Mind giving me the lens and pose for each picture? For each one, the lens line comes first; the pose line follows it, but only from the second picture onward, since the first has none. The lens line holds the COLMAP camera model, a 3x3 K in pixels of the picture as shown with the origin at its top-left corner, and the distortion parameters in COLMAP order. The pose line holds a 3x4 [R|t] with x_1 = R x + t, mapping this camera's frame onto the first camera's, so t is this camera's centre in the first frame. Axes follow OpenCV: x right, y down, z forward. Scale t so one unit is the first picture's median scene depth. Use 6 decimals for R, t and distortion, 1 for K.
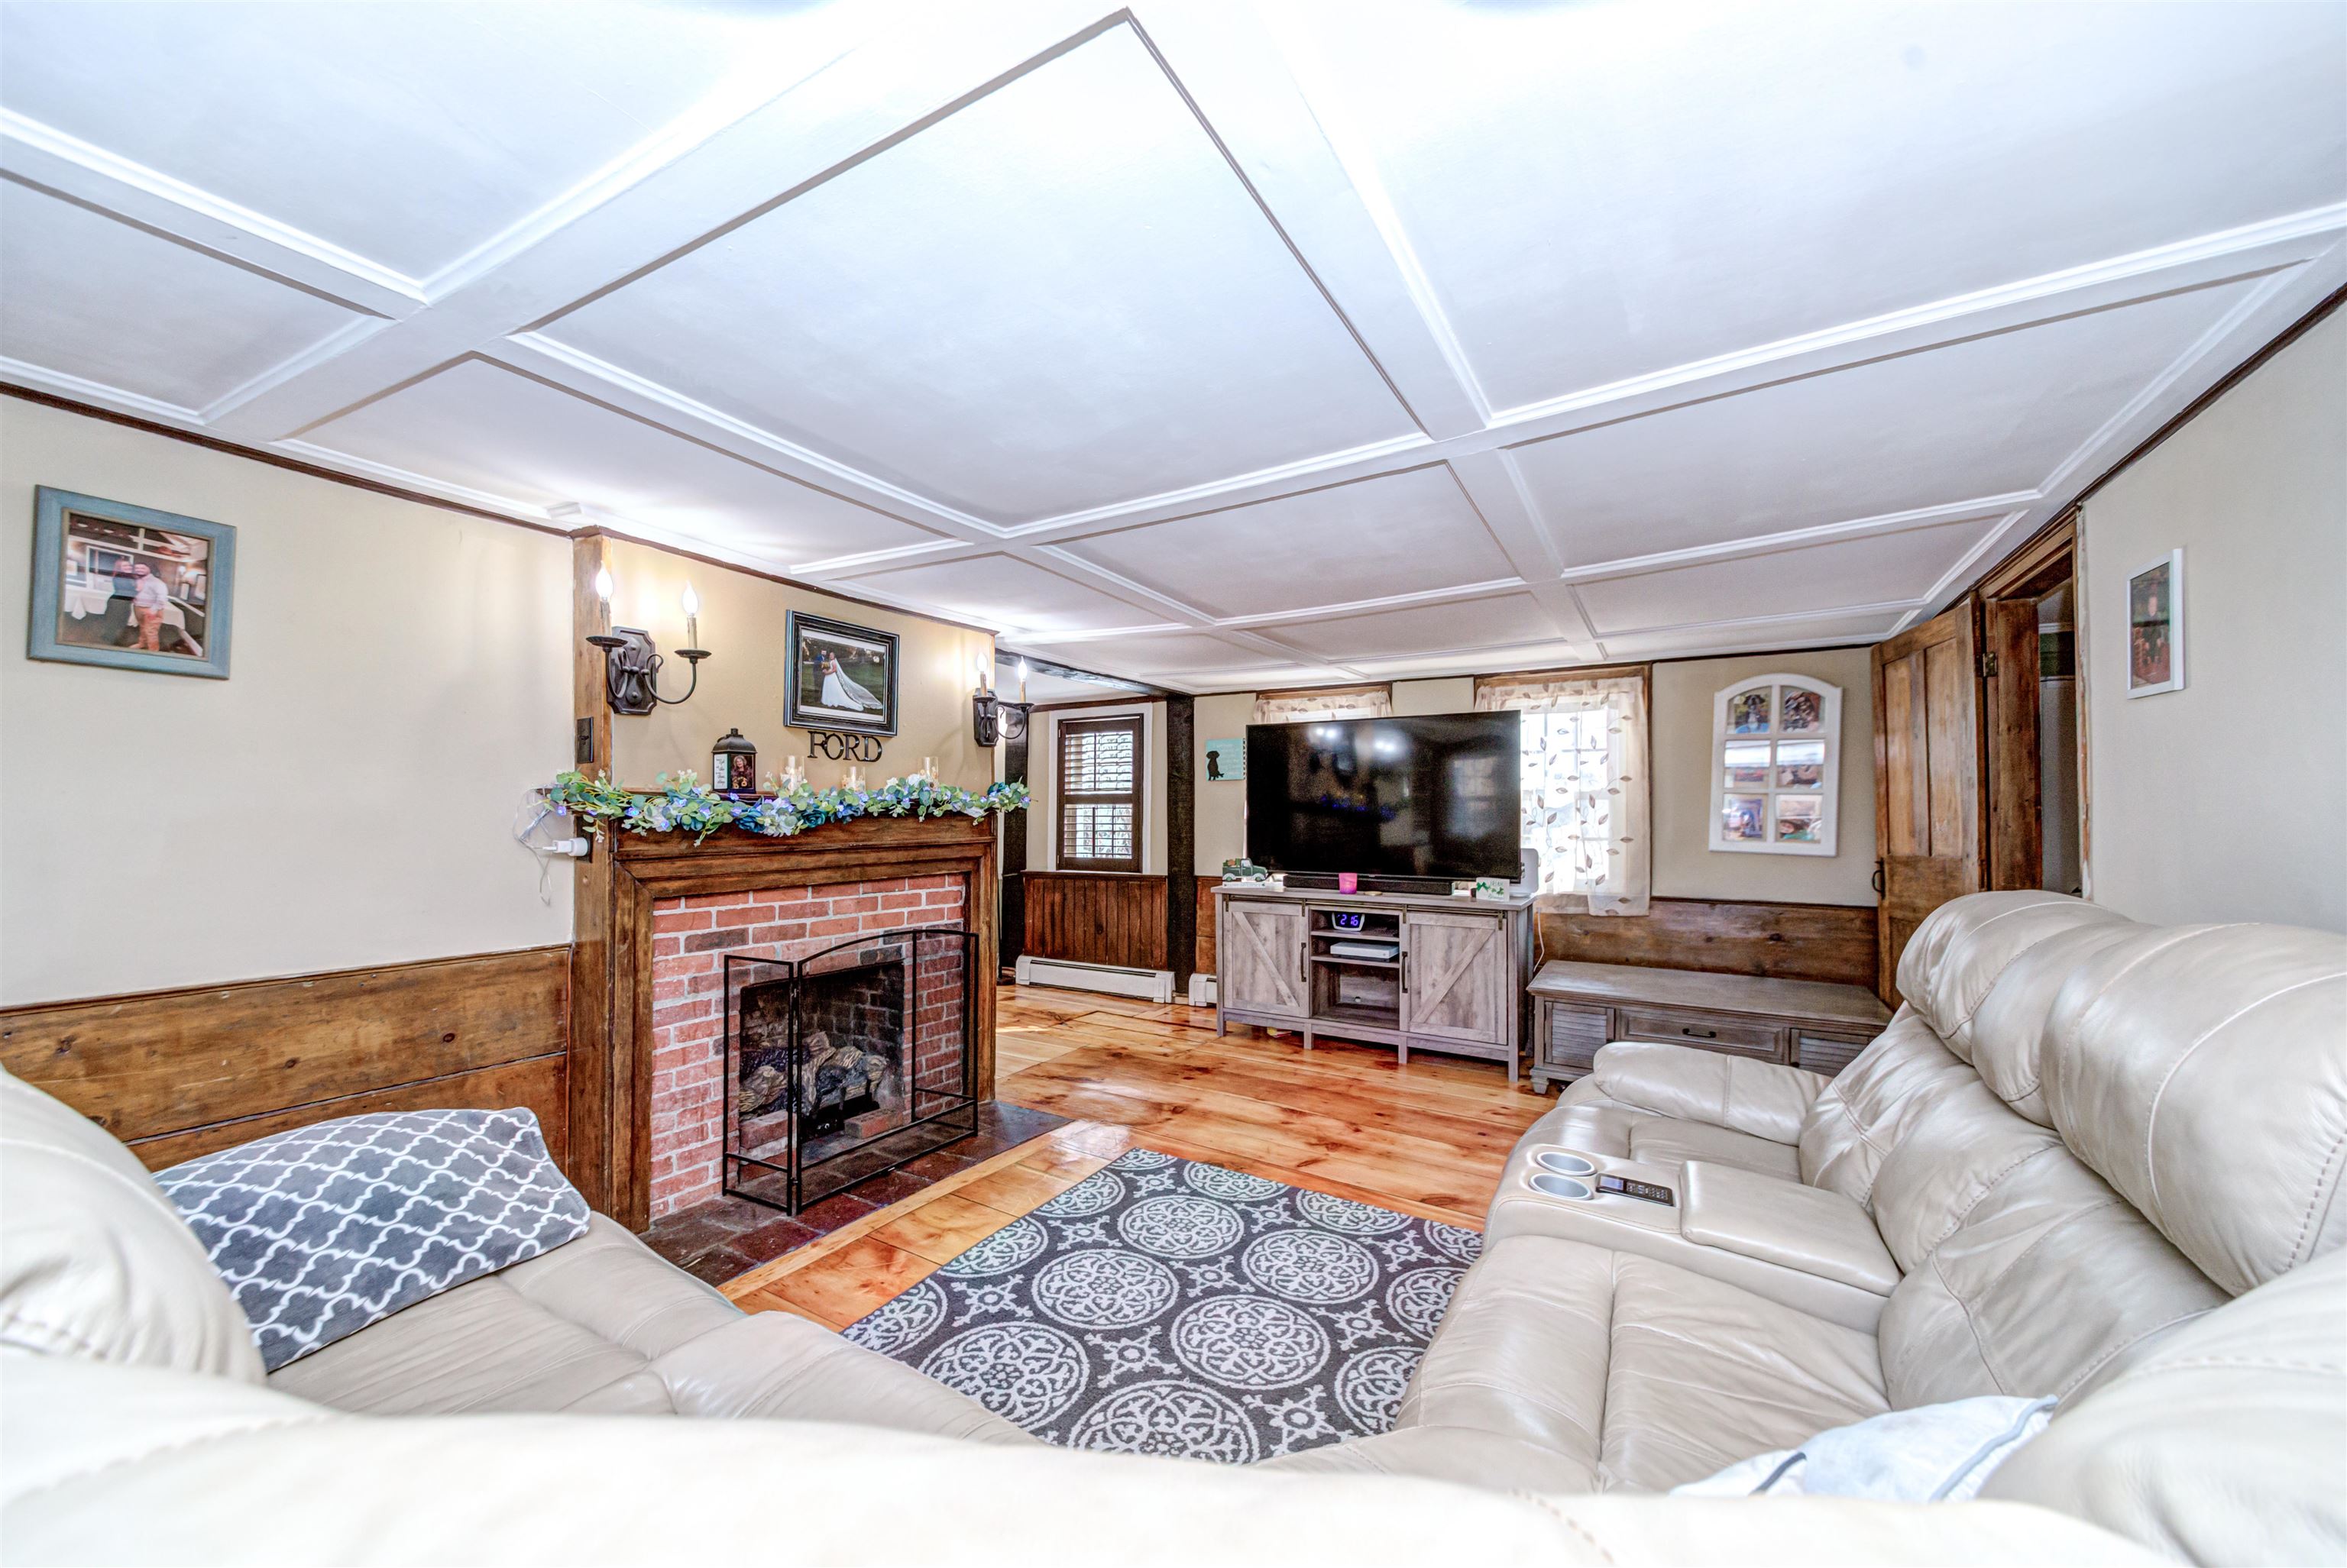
lens RADIAL K [[898.2, 0, 1137.8], [0, 898.2, 806.7], [0, 0, 1]] dist [0.001552, -0.004695]
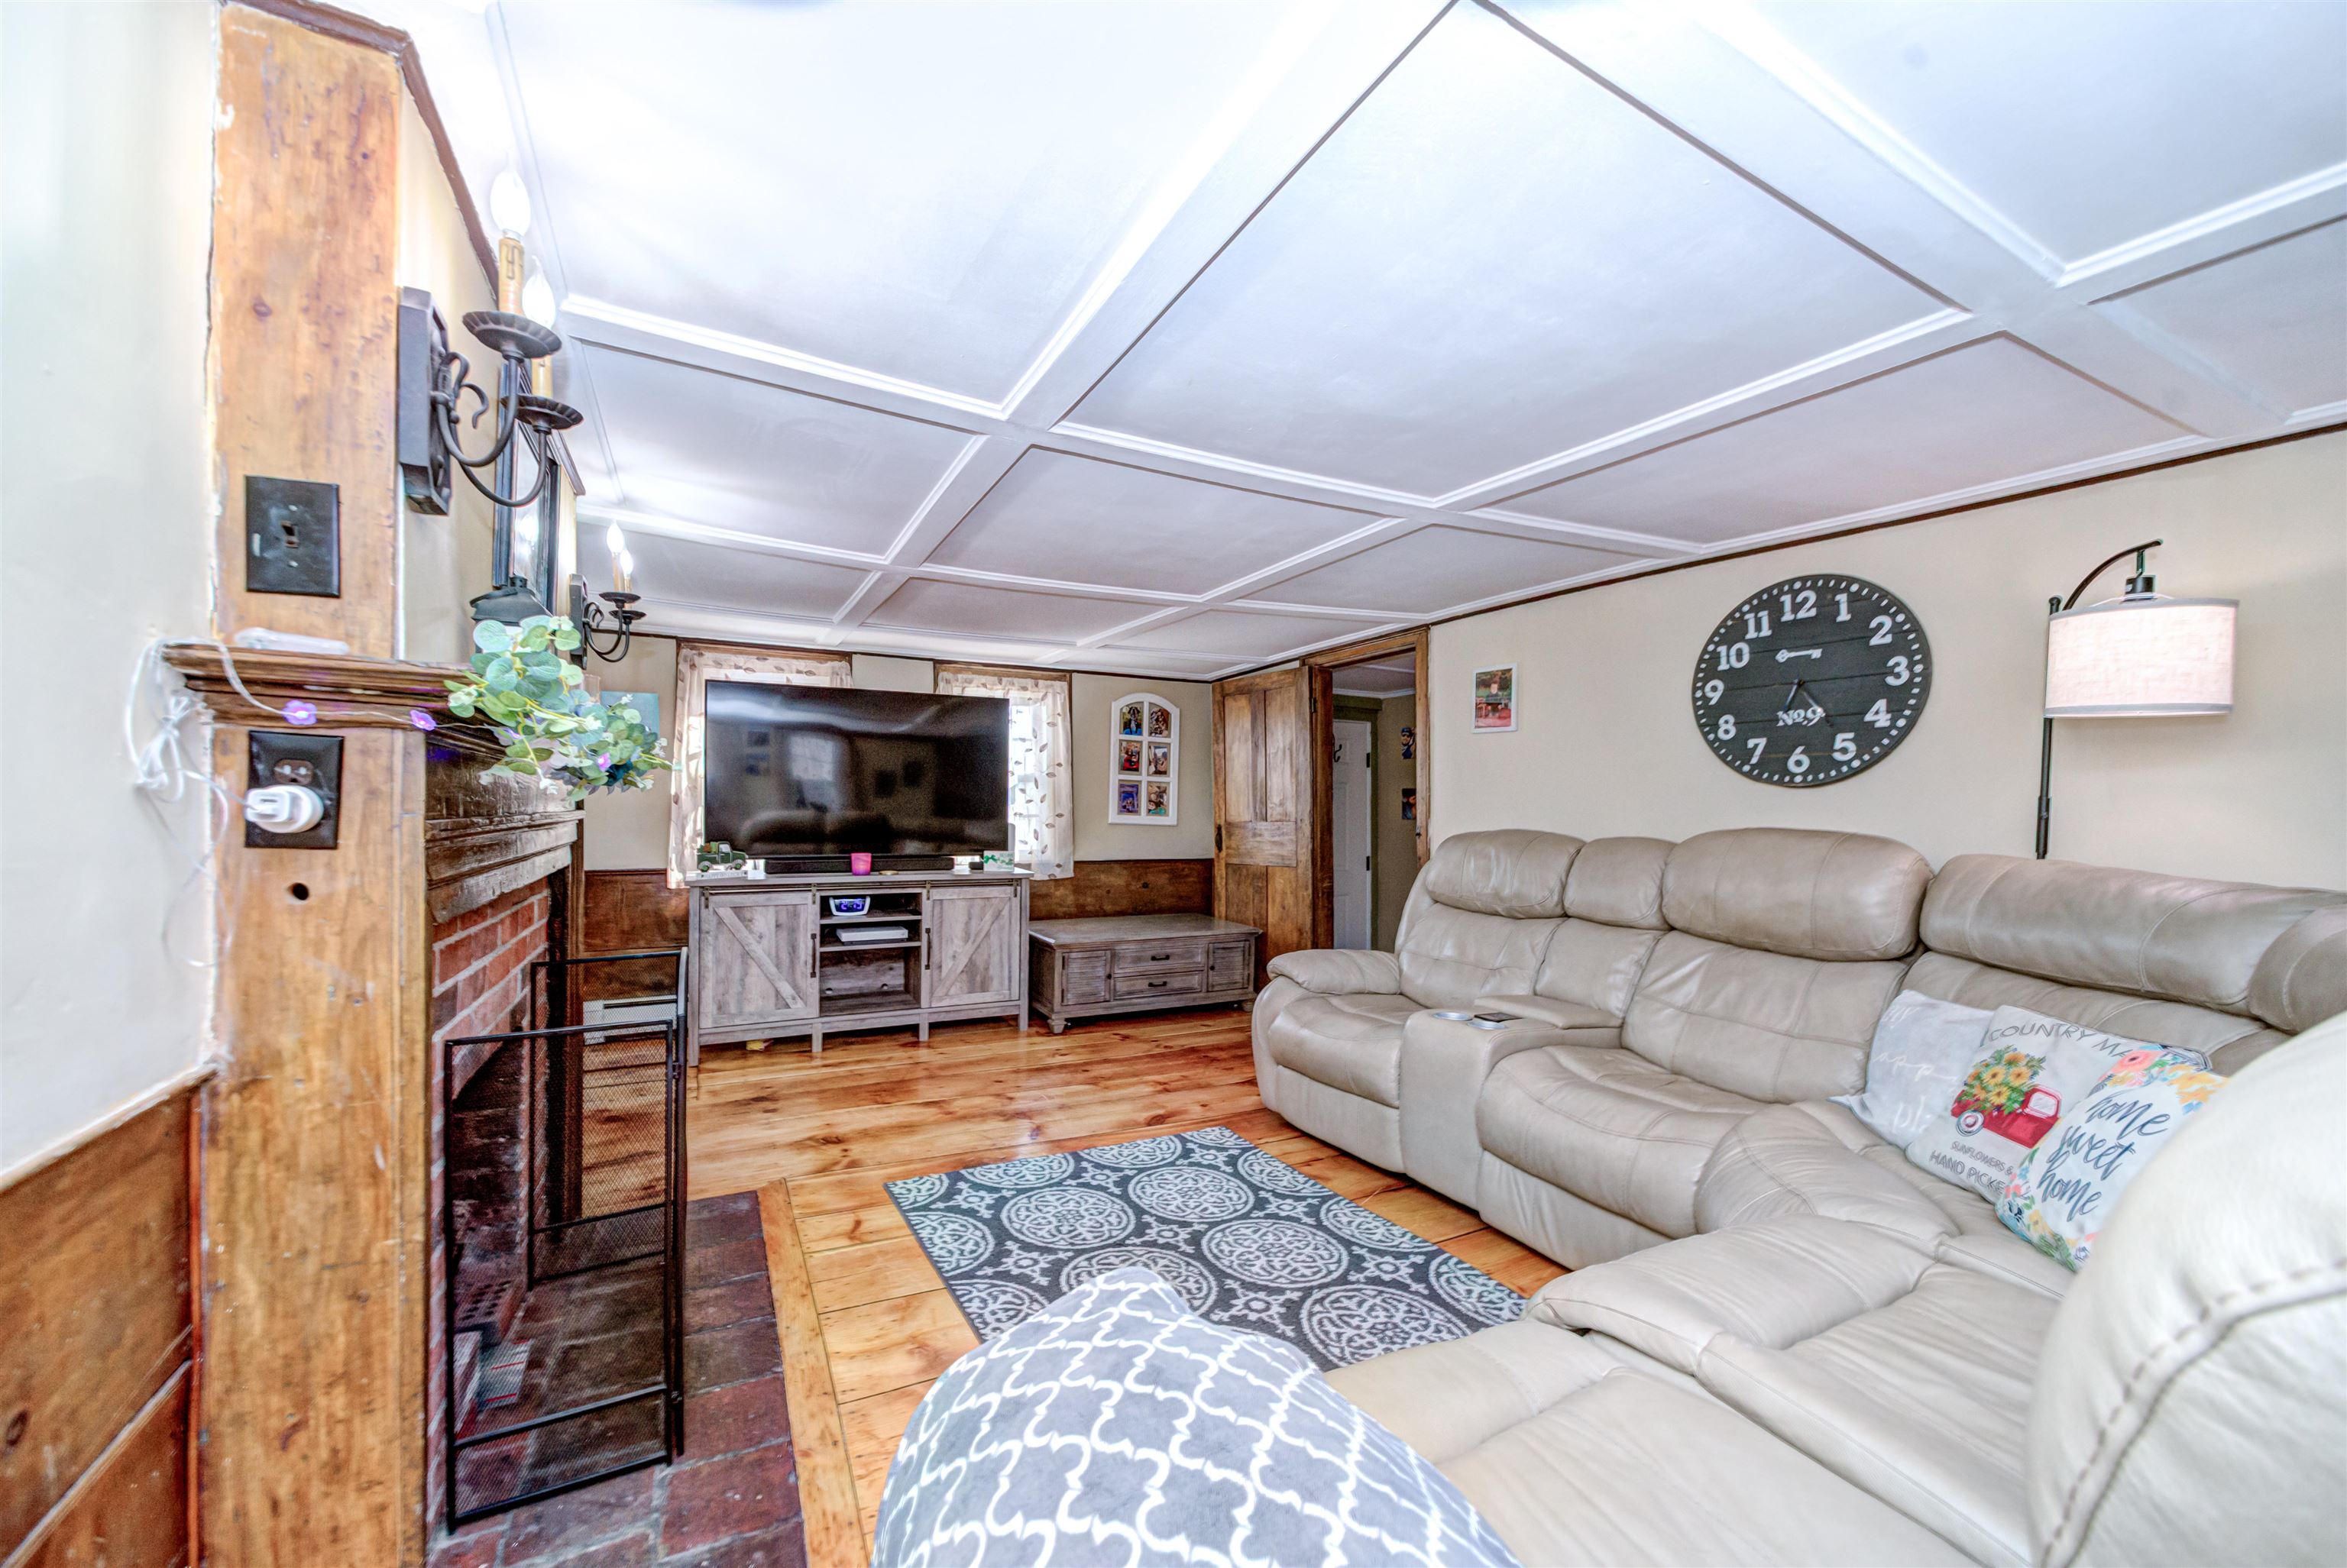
lens RADIAL K [[898.2, 0, 1164.2], [0, 898.2, 808.9], [0, 0, 1]] dist [0.001552, -0.004695]
pose [[0.501261, 0.004553, 0.865284, -0.466196], [-0.014056, 0.999897, 0.002882, 0.023873], [-0.865182, -0.013606, 0.501274, 0.293414]]
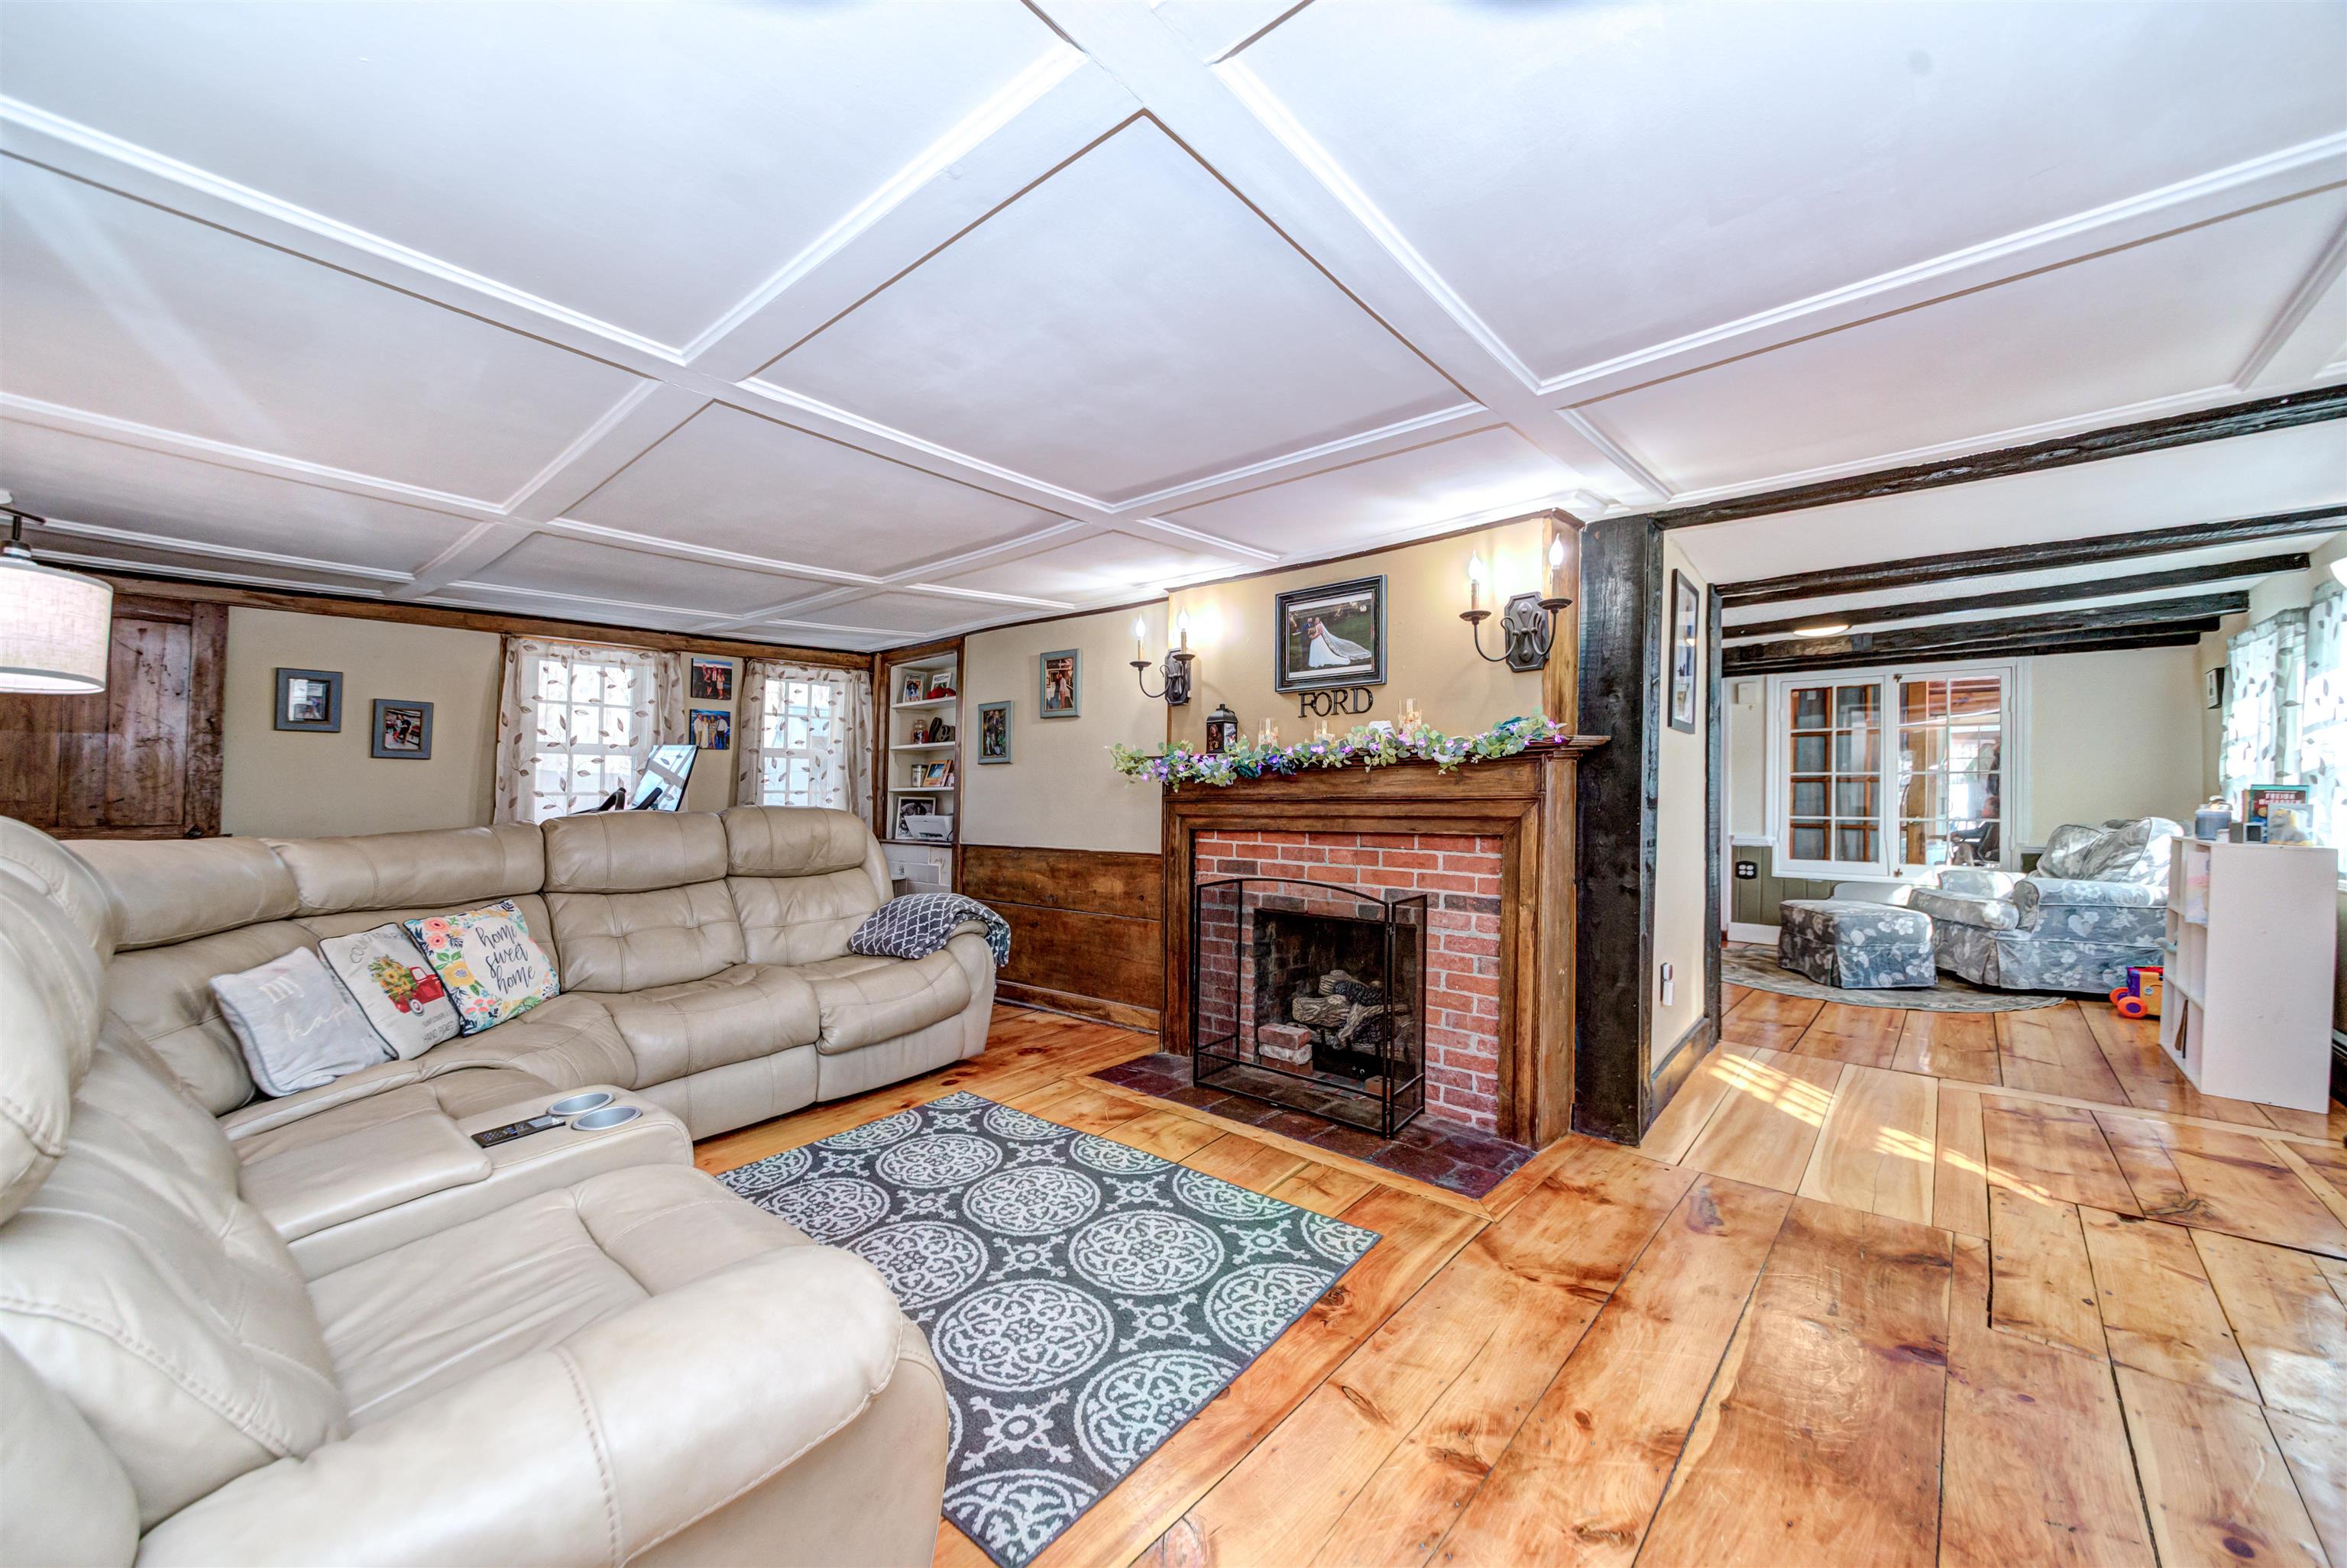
lens RADIAL K [[898.2, 0, 1156.7], [0, 898.2, 774.7], [0, 0, 1]] dist [0.001552, -0.004695]
pose [[-0.172311, -0.024469, -0.984739, 0.567715], [0.009134, 0.999609, -0.026436, 0.033048], [0.985000, -0.013549, -0.172020, 0.755046]]
